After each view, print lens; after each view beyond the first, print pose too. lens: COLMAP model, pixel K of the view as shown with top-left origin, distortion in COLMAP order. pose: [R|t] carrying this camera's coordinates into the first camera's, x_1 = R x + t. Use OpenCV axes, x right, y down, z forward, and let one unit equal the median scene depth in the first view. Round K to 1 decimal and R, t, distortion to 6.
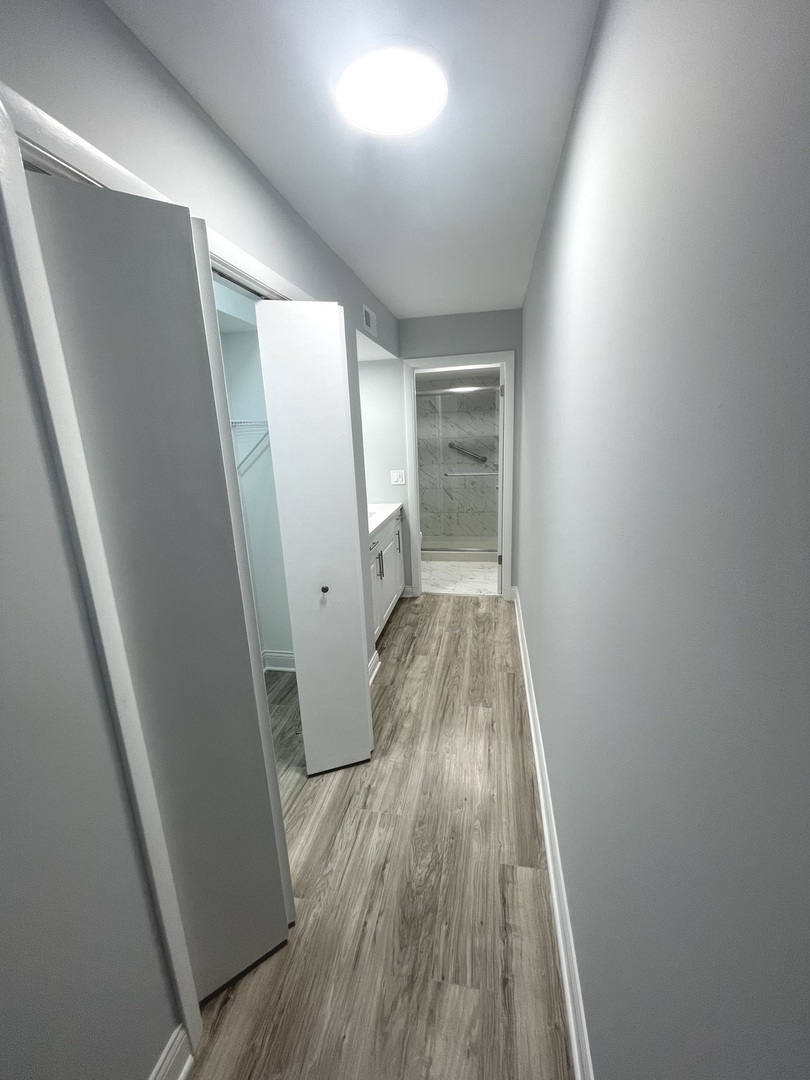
lens RADIAL K [[434.1, 0, 400.8], [0, 434.1, 533.4], [0, 0, 1]] dist [0.000502, -0.000002]
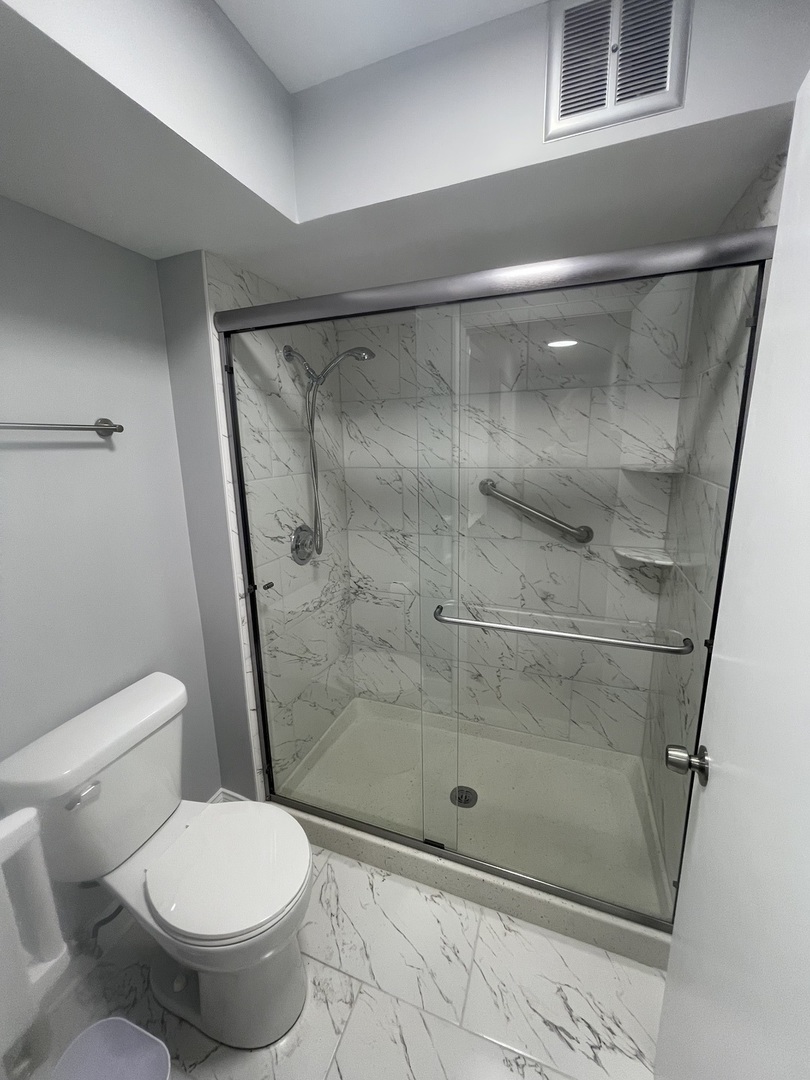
lens RADIAL K [[434.1, 0, 400.8], [0, 434.1, 533.4], [0, 0, 1]] dist [0.000502, -0.000002]
pose [[0.985544, 0.056281, -0.159798, 0.182465], [-0.058981, 0.998185, -0.012199, -0.272503], [0.158821, 0.021448, 0.987074, 1.109879]]
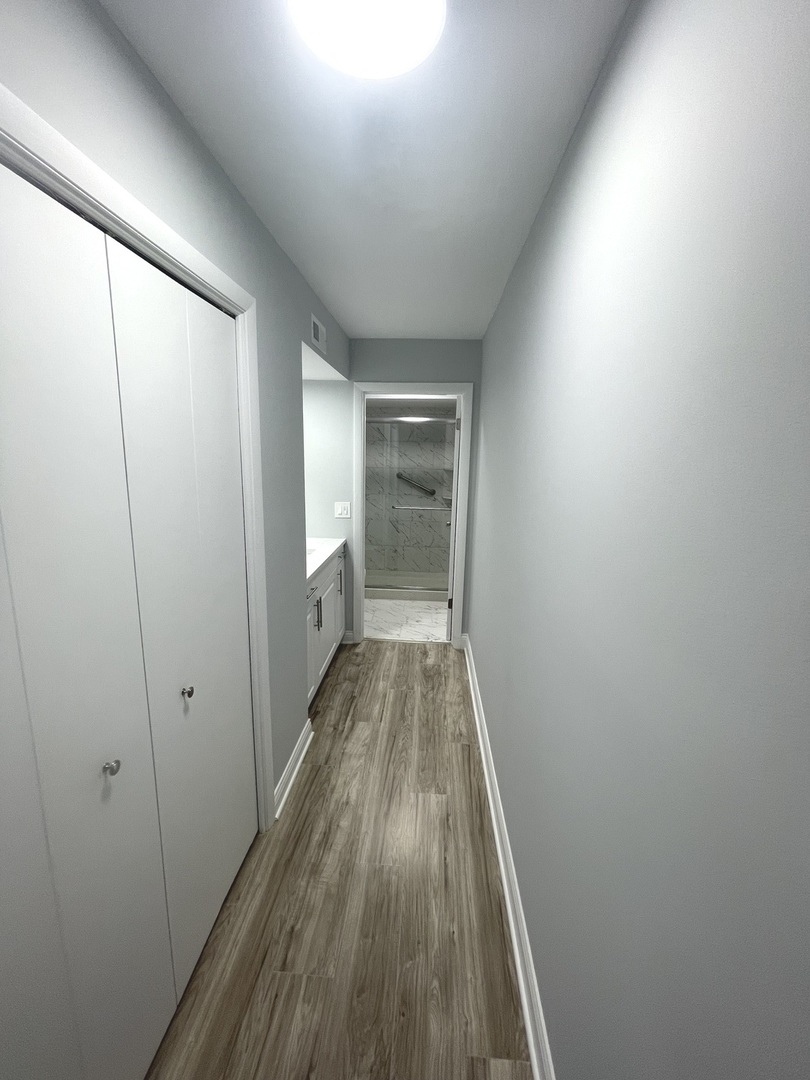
lens RADIAL K [[434.1, 0, 400.8], [0, 434.1, 533.4], [0, 0, 1]] dist [0.000502, -0.000002]
pose [[0.989528, 0.040535, 0.138531, -0.011120], [-0.033015, 0.997876, -0.056163, -0.041056], [-0.140513, 0.051001, 0.988764, 0.117380]]
